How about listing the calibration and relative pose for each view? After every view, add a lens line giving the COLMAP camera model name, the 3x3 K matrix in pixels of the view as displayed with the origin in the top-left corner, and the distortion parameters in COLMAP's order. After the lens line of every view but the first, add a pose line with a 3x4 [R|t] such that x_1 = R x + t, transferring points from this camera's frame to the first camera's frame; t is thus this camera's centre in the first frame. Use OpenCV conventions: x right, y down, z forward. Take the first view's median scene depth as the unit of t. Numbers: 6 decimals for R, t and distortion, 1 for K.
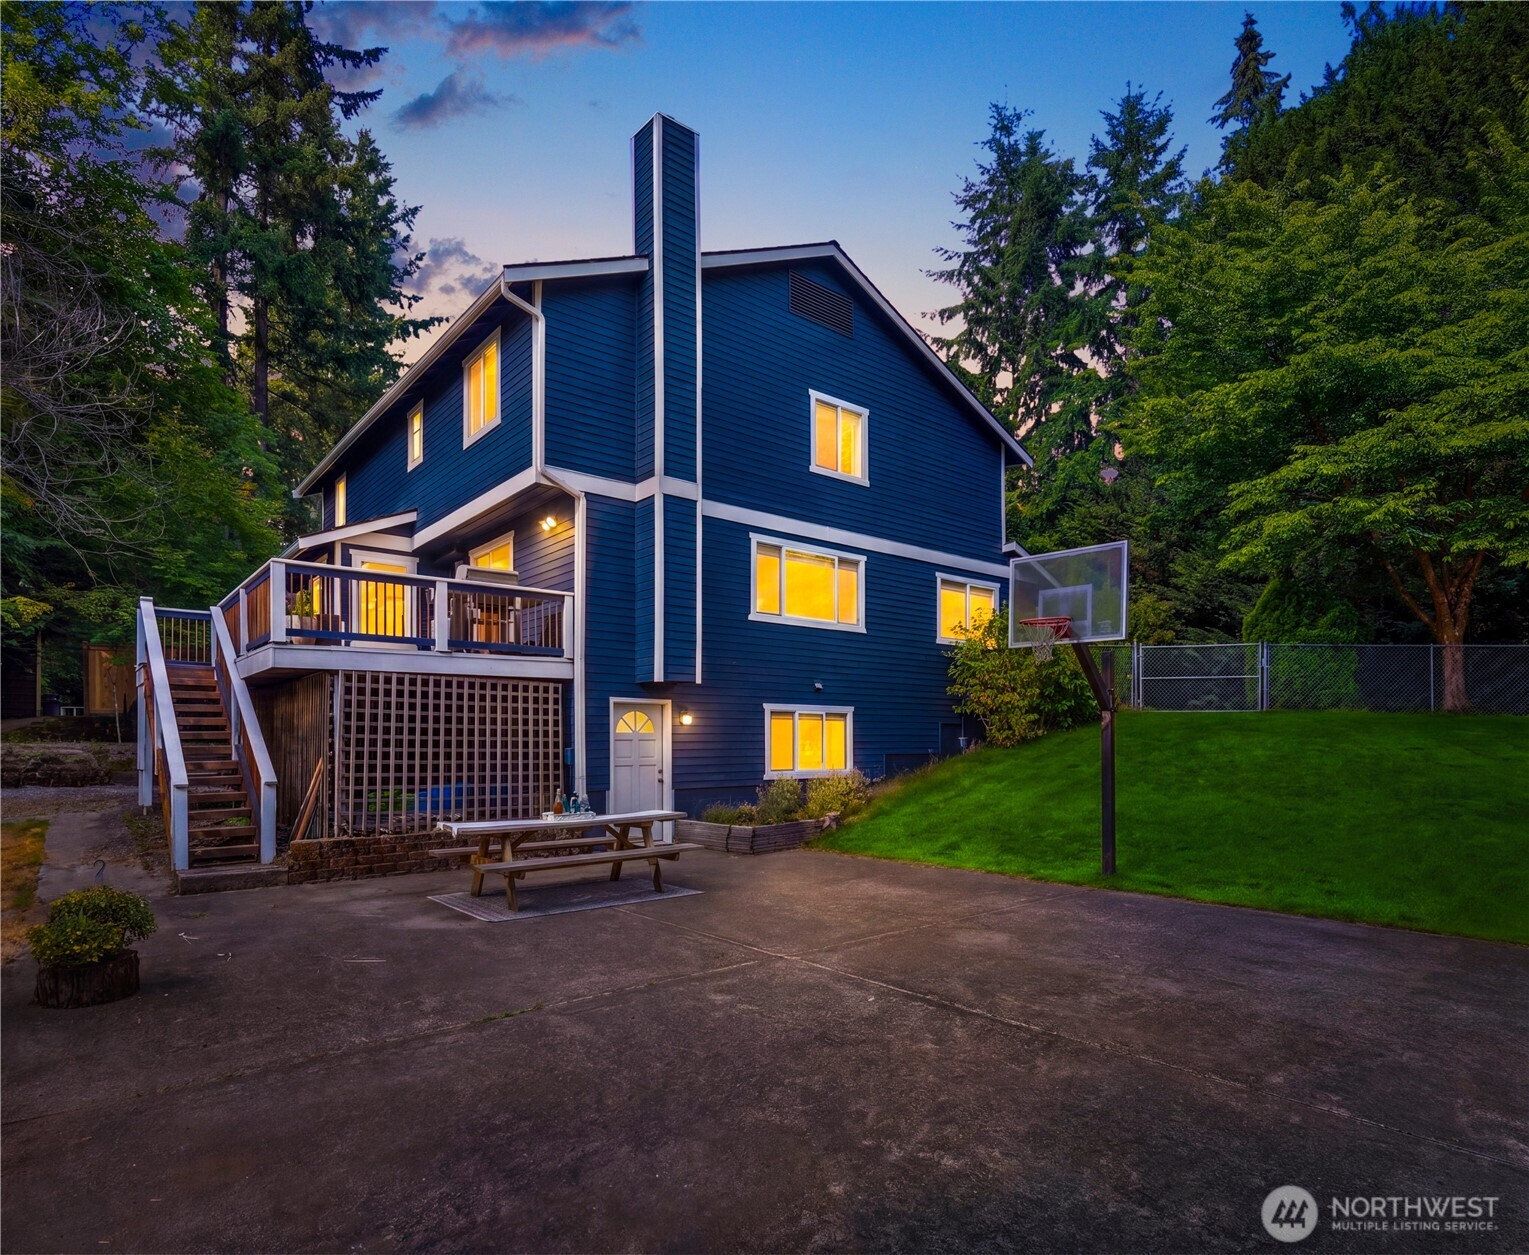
lens RADIAL K [[857.0, 0, 764.5], [0, 857.0, 738.5], [0, 0, 1]] dist [-0.019392, -0.000545]
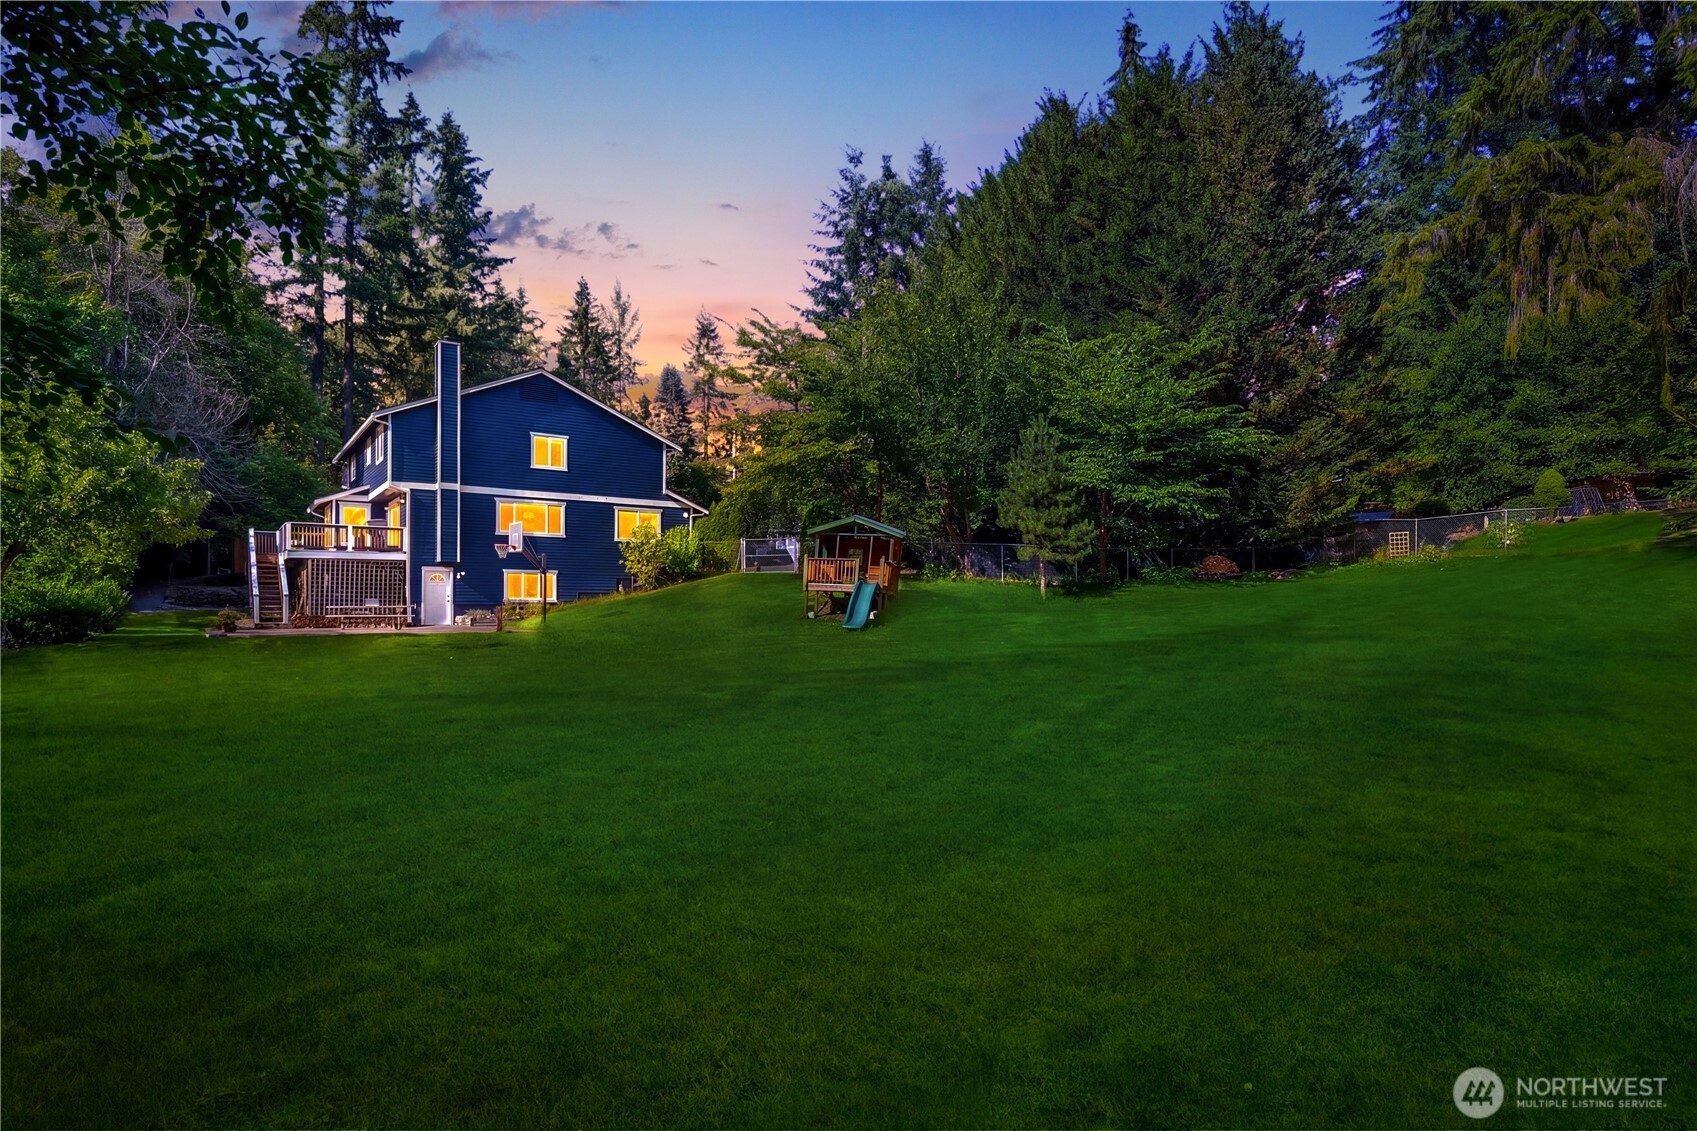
lens RADIAL K [[939.2, 0, 853.9], [0, 939.2, 585.2], [0, 0, 1]] dist [-0.003959, -0.015369]
pose [[0.996357, 0.003629, -0.085197, 1.142830], [-0.005980, 0.999608, -0.027358, 0.063427], [0.085065, 0.027768, 0.995988, -1.427626]]
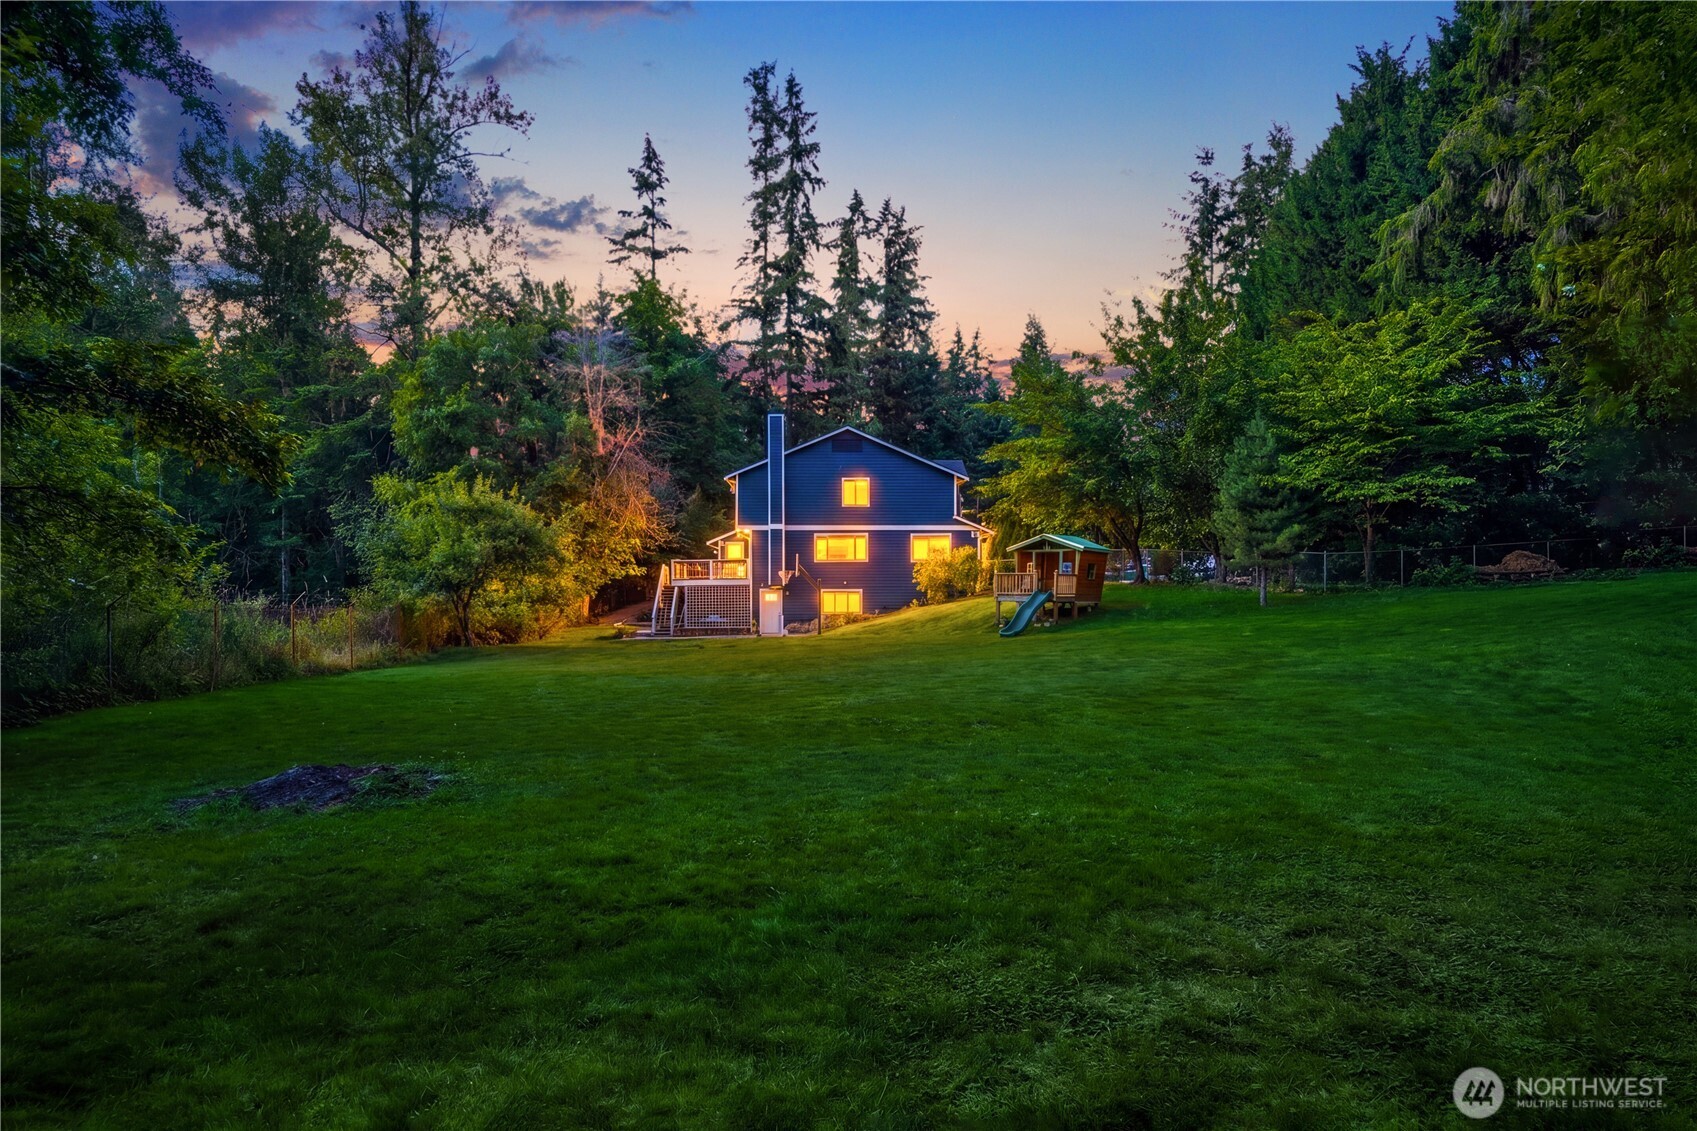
lens RADIAL K [[939.2, 0, 853.9], [0, 939.2, 585.2], [0, 0, 1]] dist [-0.003959, -0.015369]
pose [[0.800911, -0.025524, -0.598238, 1.955292], [0.002345, 0.999217, -0.039493, 0.067871], [0.598778, 0.030228, 0.800344, -1.456152]]
